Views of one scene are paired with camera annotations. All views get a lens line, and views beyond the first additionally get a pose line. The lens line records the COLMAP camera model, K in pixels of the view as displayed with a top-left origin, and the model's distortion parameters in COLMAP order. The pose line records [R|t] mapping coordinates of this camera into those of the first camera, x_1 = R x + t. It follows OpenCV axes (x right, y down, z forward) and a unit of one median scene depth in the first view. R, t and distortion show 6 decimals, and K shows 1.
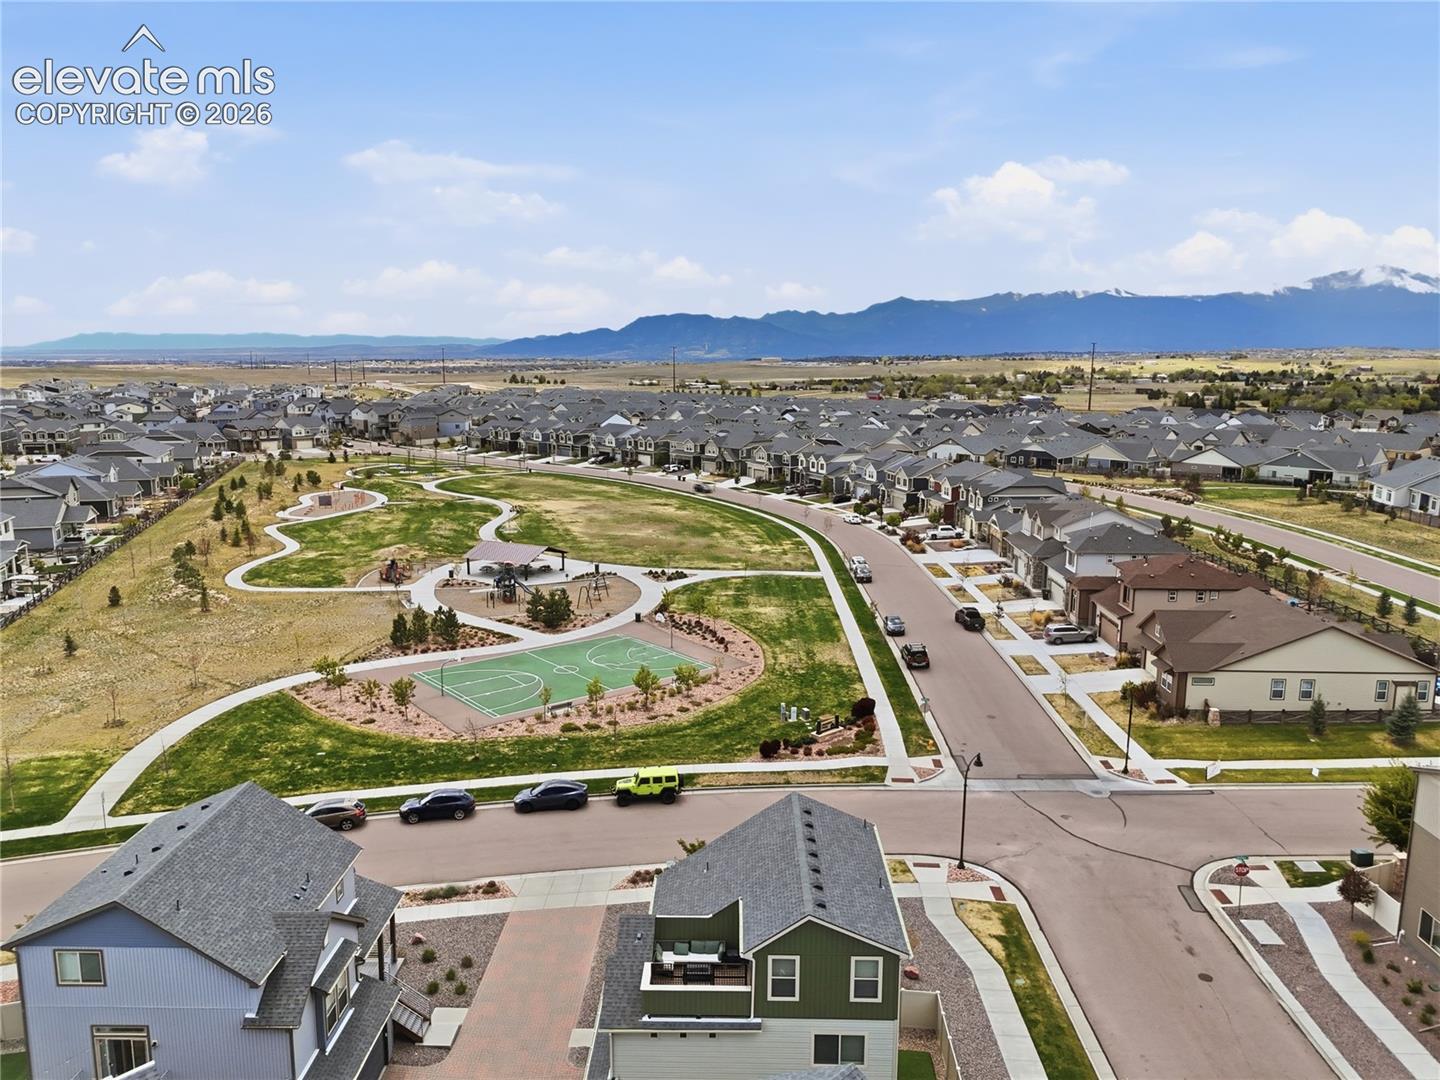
lens RADIAL K [[1059.2, 0, 722.5], [0, 1059.2, 541.7], [0, 0, 1]] dist [0.069482, -0.063596]
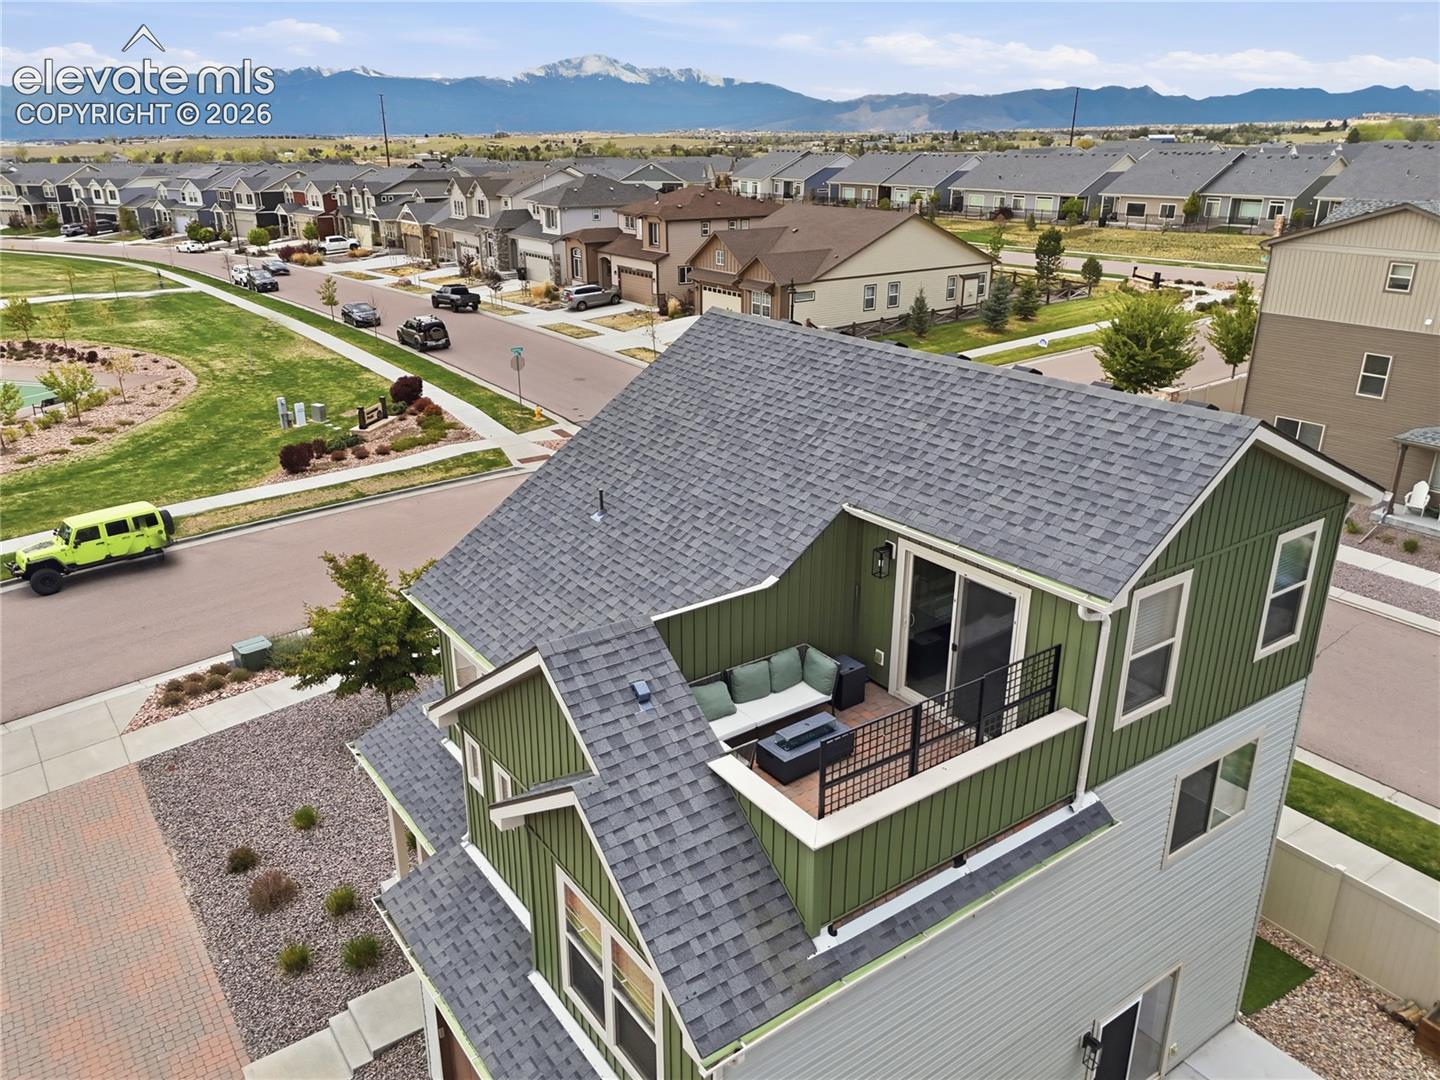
lens RADIAL K [[1059.2, 0, 722.5], [0, 1059.2, 541.7], [0, 0, 1]] dist [0.069482, -0.063596]
pose [[0.801137, -0.217662, 0.557497, -0.099692], [0.112245, 0.969636, 0.217272, 0.131751], [-0.587861, -0.111488, 0.801243, 0.371380]]
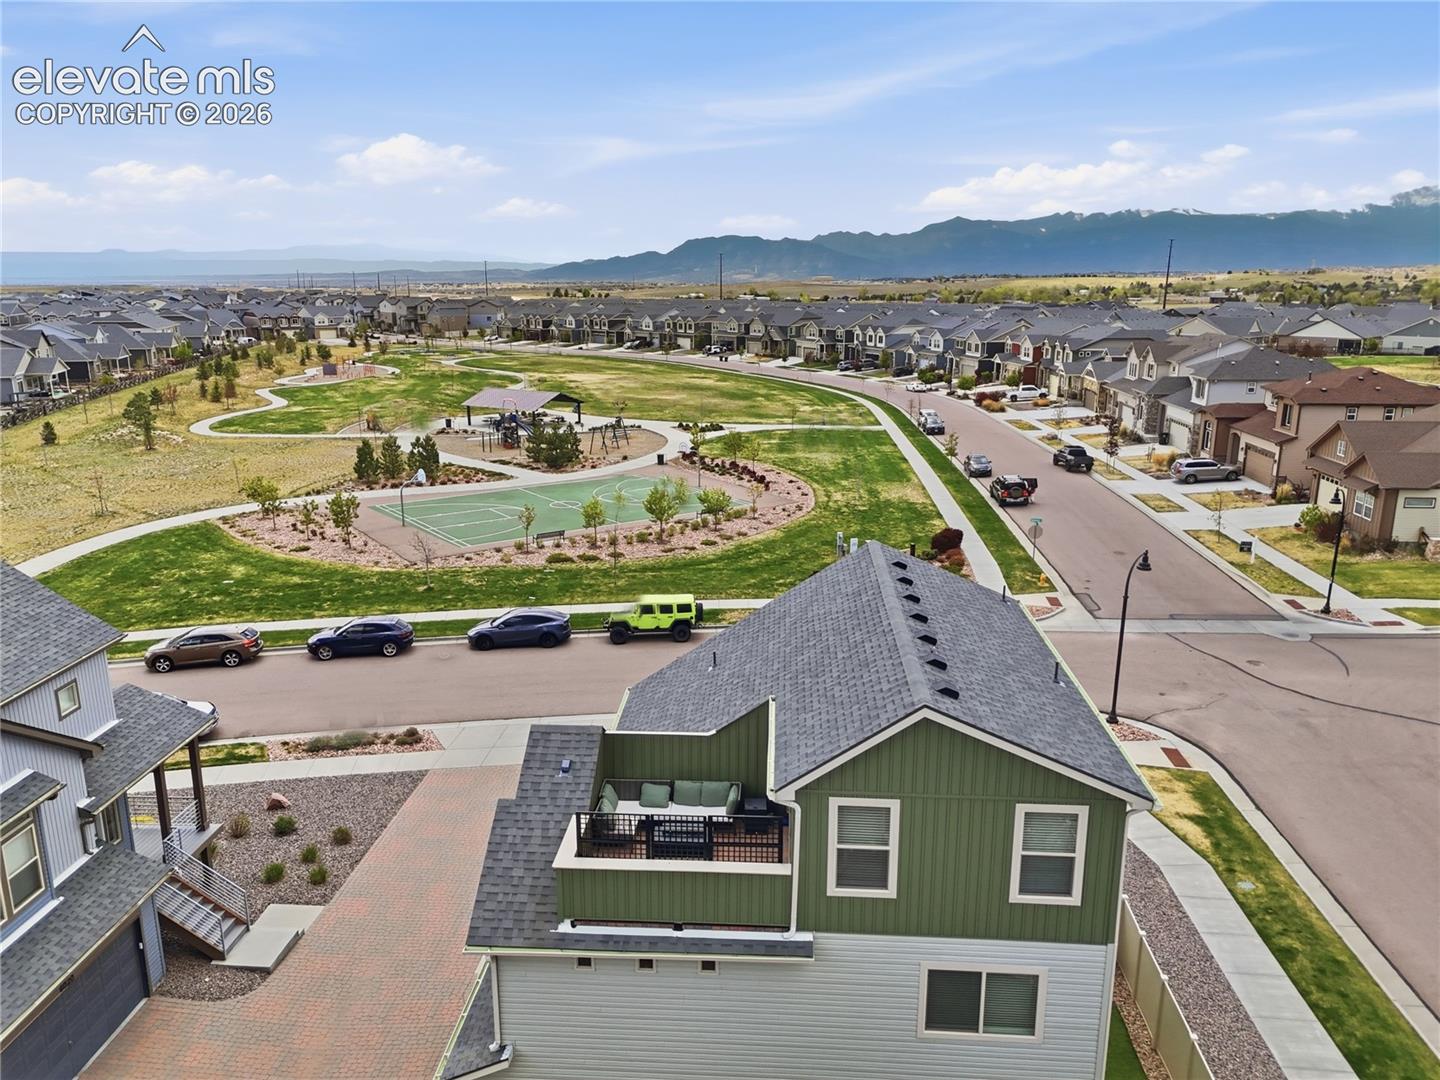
lens RADIAL K [[1059.2, 0, 722.5], [0, 1059.2, 541.7], [0, 0, 1]] dist [0.069482, -0.063596]
pose [[0.998957, 0.007345, -0.045067, 0.007634], [-0.004298, 0.997721, 0.067334, 0.112039], [0.045459, -0.067070, 0.996712, 0.250610]]
